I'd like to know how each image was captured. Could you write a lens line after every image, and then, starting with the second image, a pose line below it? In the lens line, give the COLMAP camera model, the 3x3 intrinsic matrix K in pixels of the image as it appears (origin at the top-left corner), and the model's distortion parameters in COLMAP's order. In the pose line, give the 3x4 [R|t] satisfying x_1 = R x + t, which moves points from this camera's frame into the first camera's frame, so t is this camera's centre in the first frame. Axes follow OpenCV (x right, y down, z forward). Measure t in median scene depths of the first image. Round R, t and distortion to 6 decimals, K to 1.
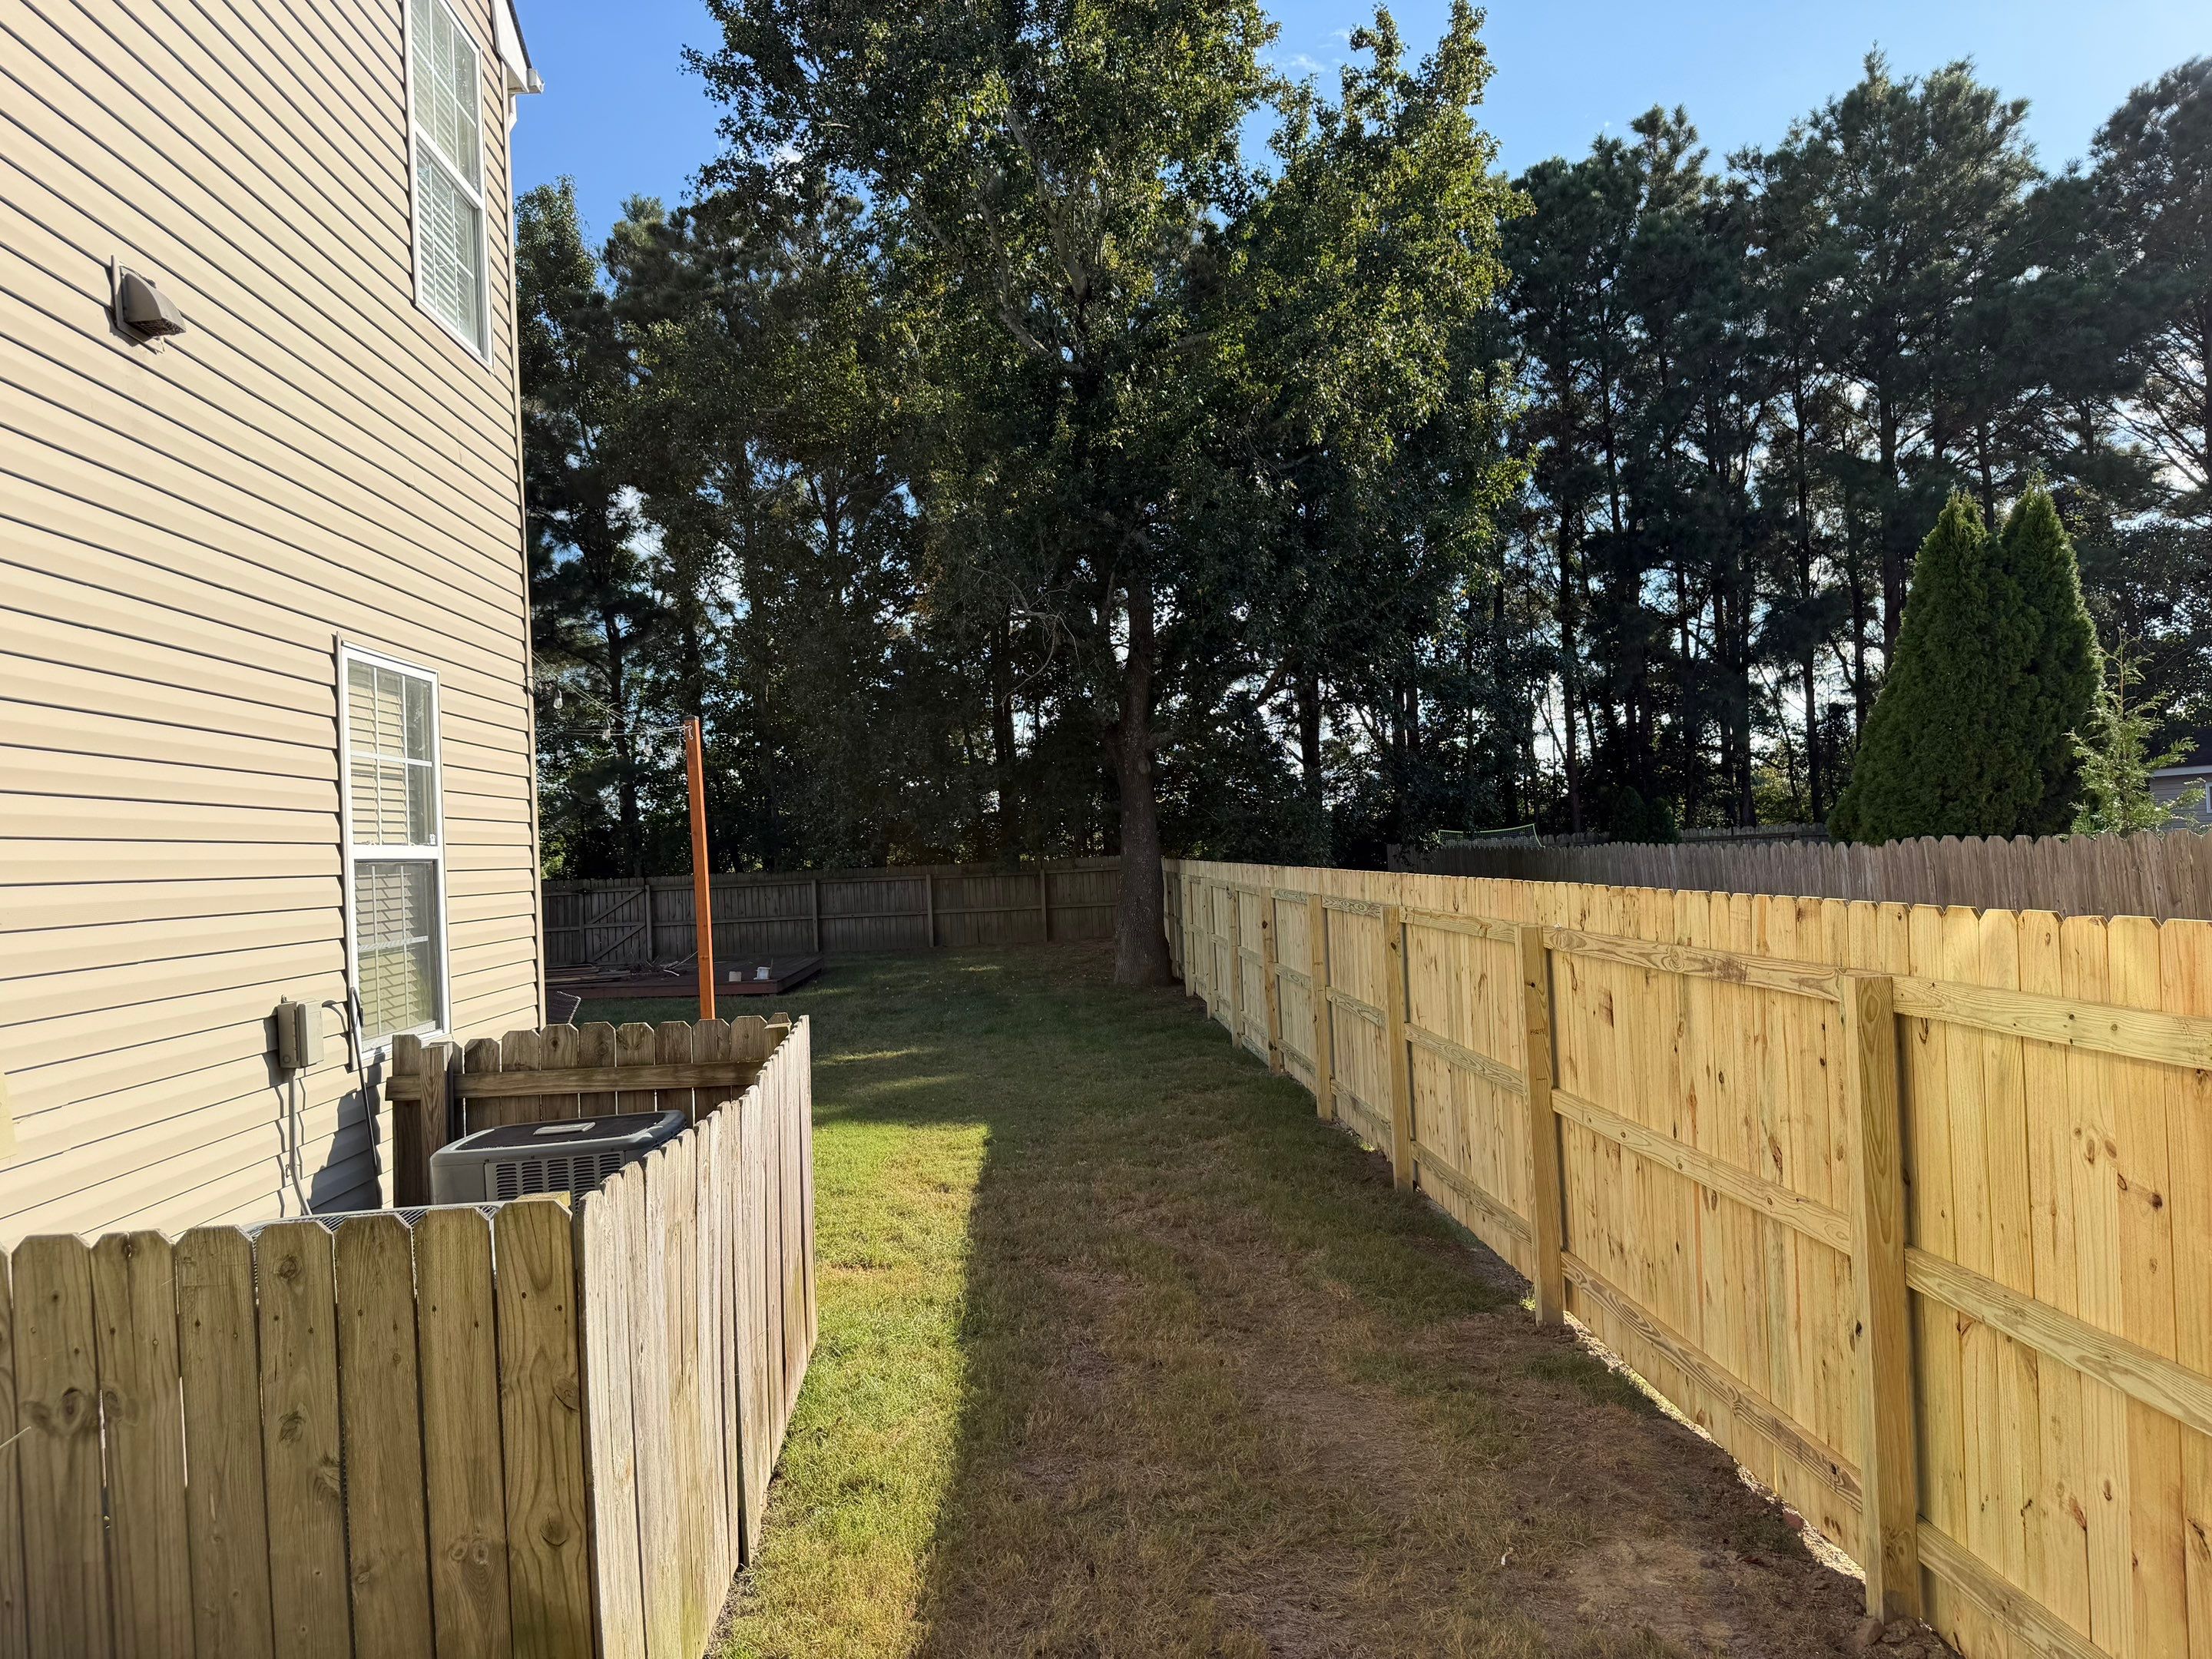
lens RADIAL K [[1558.4, 0, 1065.4], [0, 1558.4, 861.0], [0, 0, 1]] dist [0.046787, -0.055889]
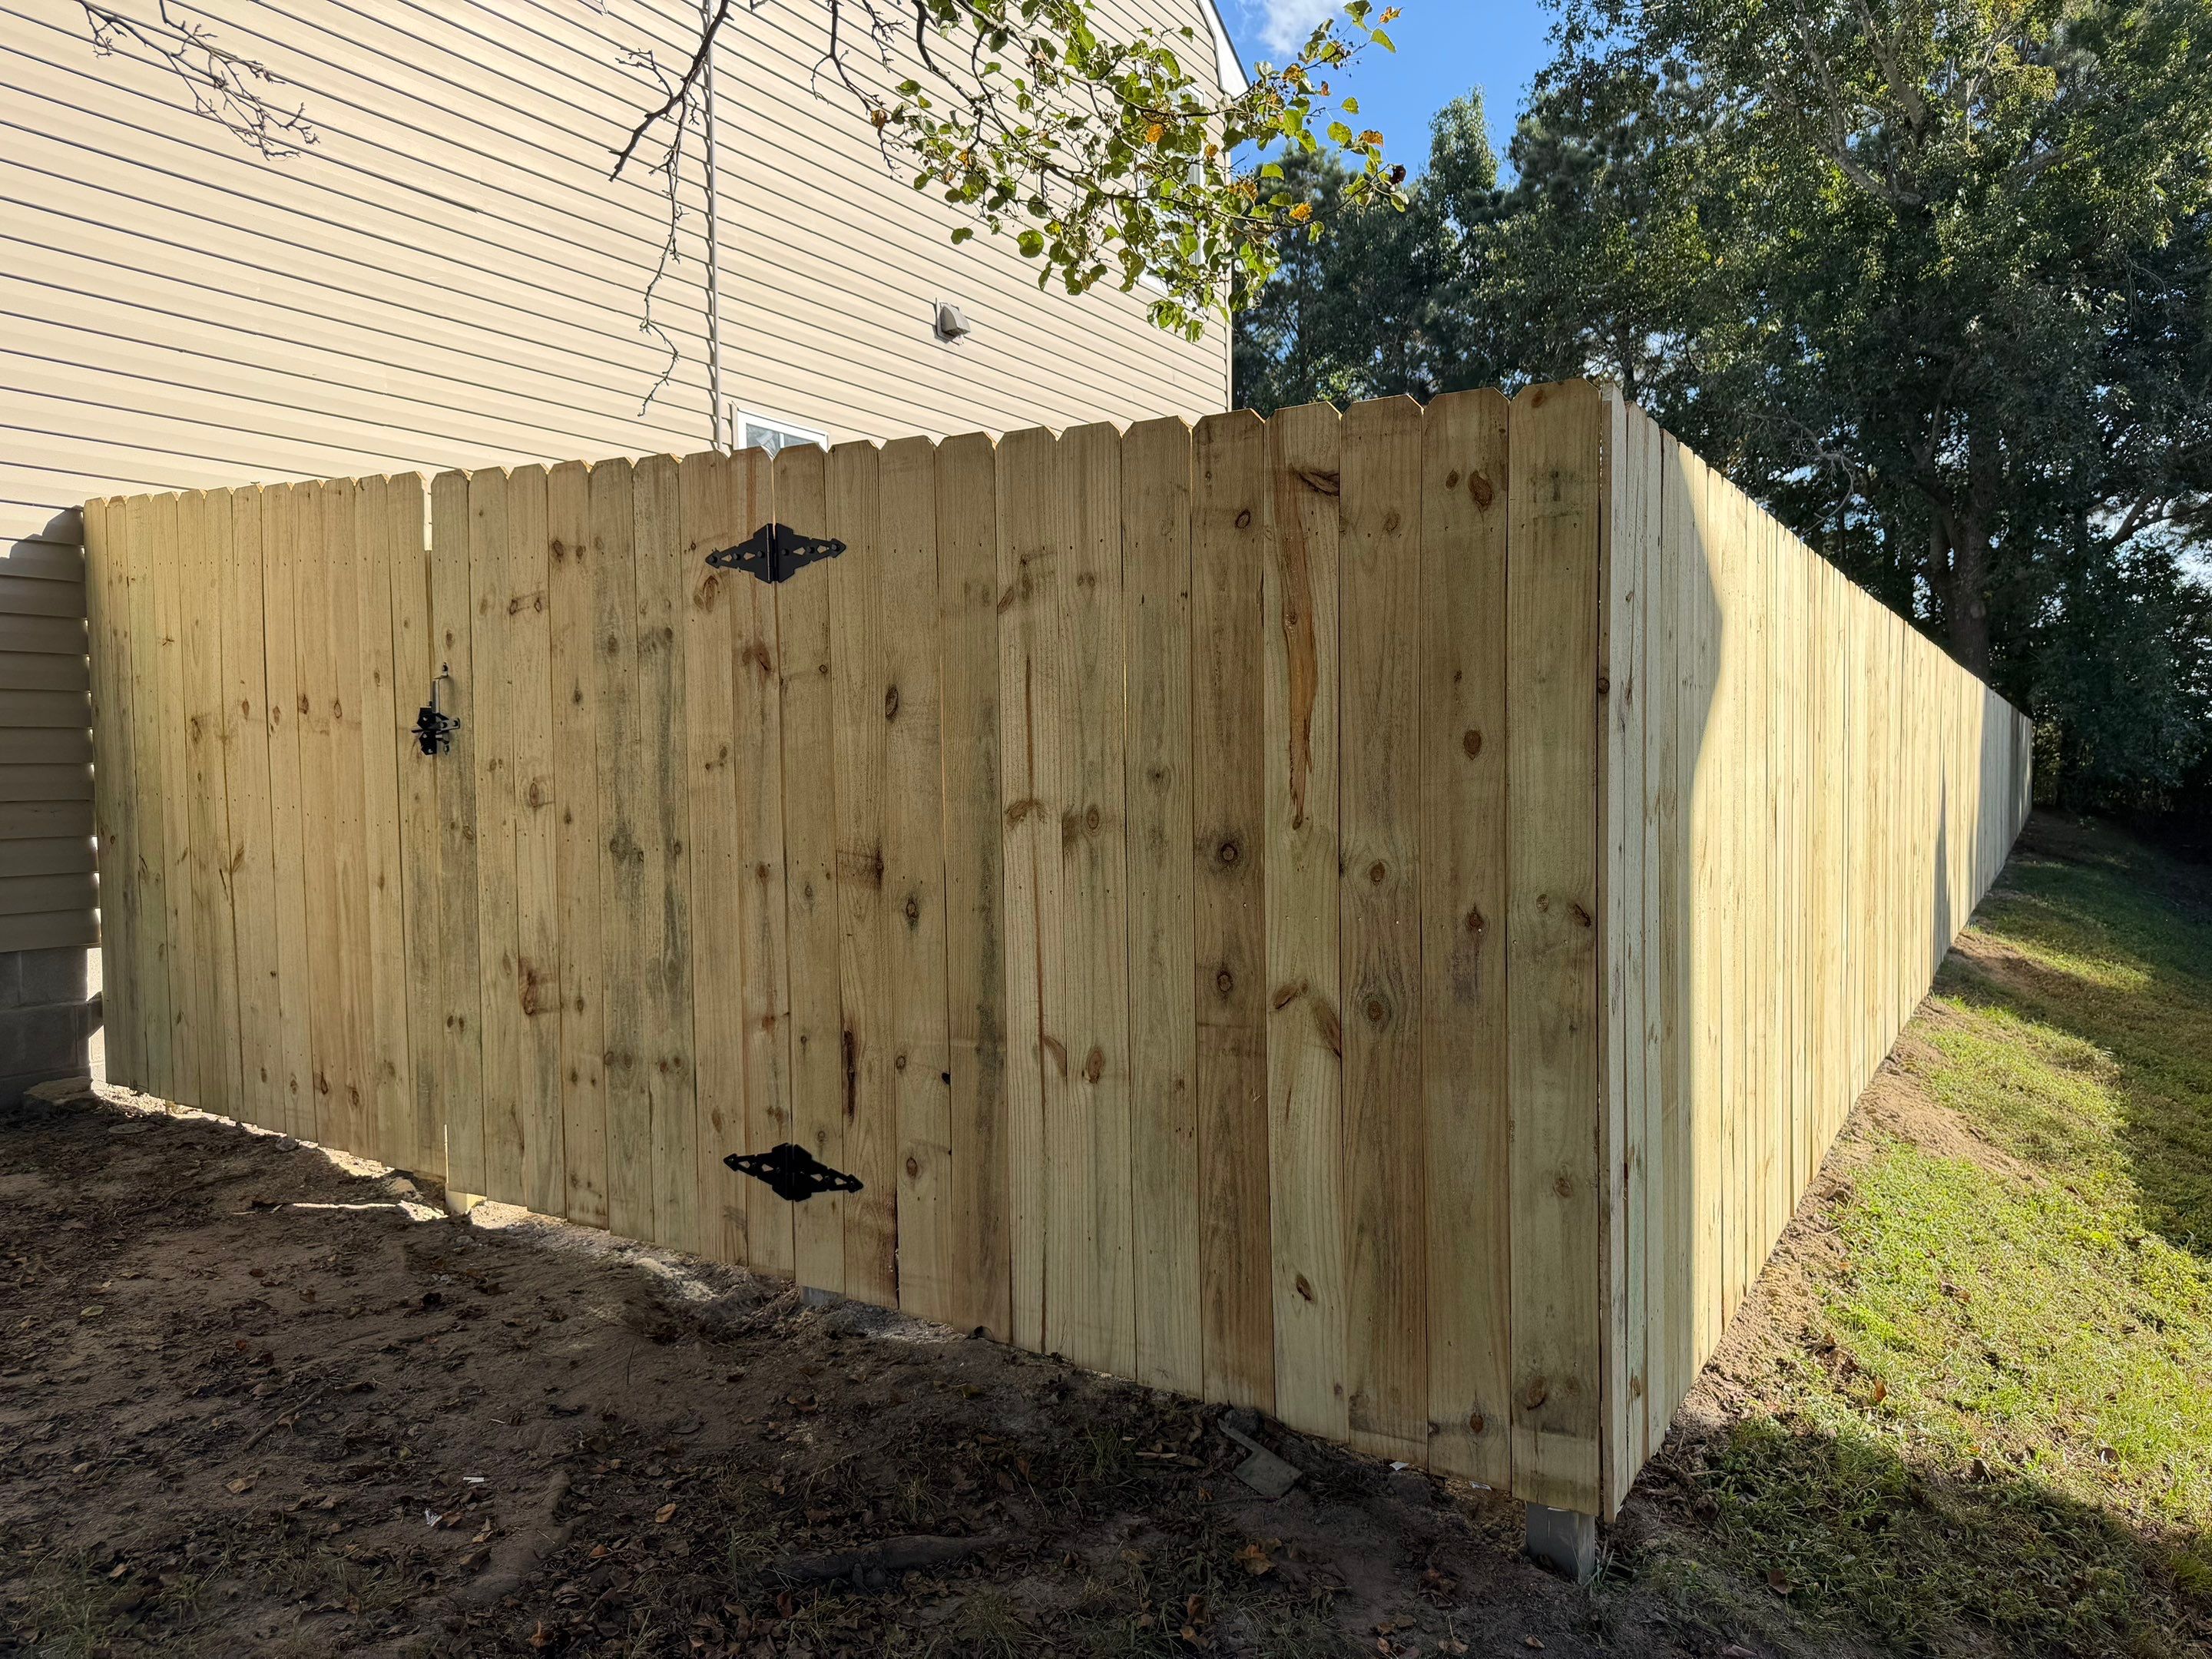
lens RADIAL K [[1558.4, 0, 1109.8], [0, 1558.4, 843.9], [0, 0, 1]] dist [0.046787, -0.055889]
pose [[0.840722, 0.057347, -0.538422, 0.118986], [-0.024912, 0.997419, 0.067336, 0.028331], [0.540894, -0.043197, 0.839981, -0.099495]]
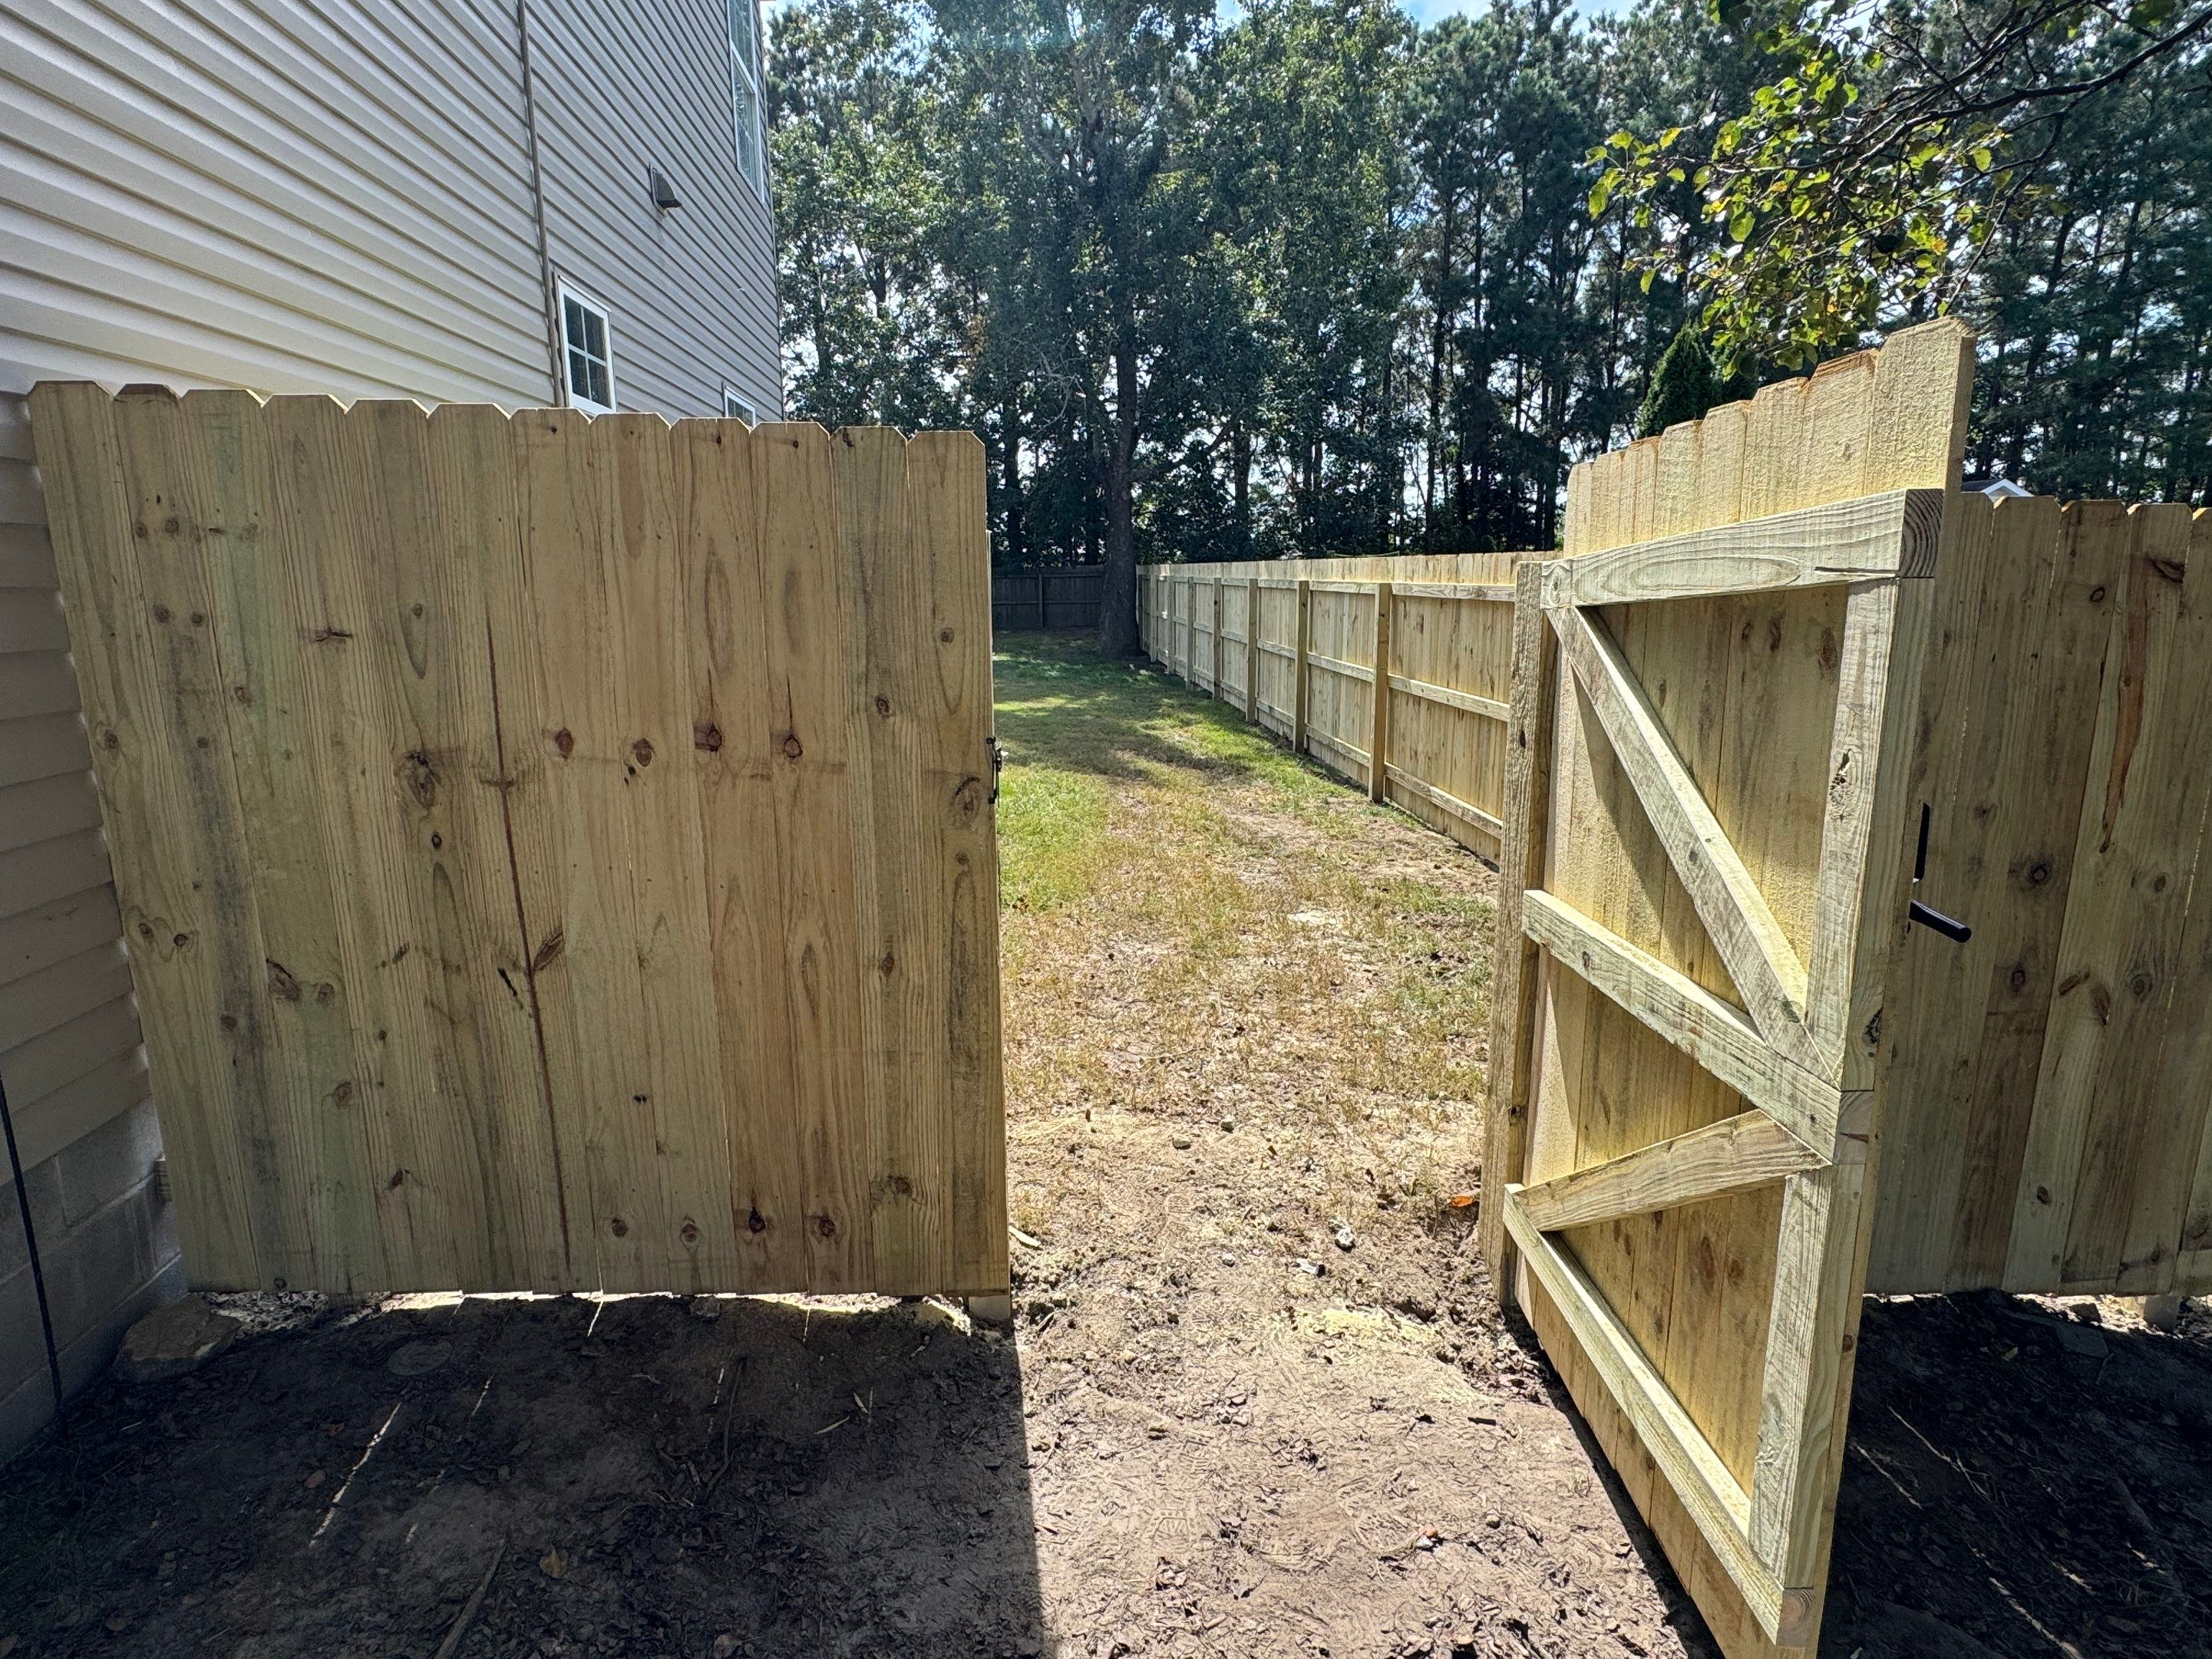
lens RADIAL K [[1199.8, 0, 1100.2], [0, 1199.8, 835.1], [0, 0, 1]] dist [-0.001398, 0.004596]
pose [[0.998181, 0.020253, 0.056776, -0.025036], [-0.031602, 0.977877, 0.206779, 0.013686], [-0.051332, -0.208198, 0.976739, -0.097302]]
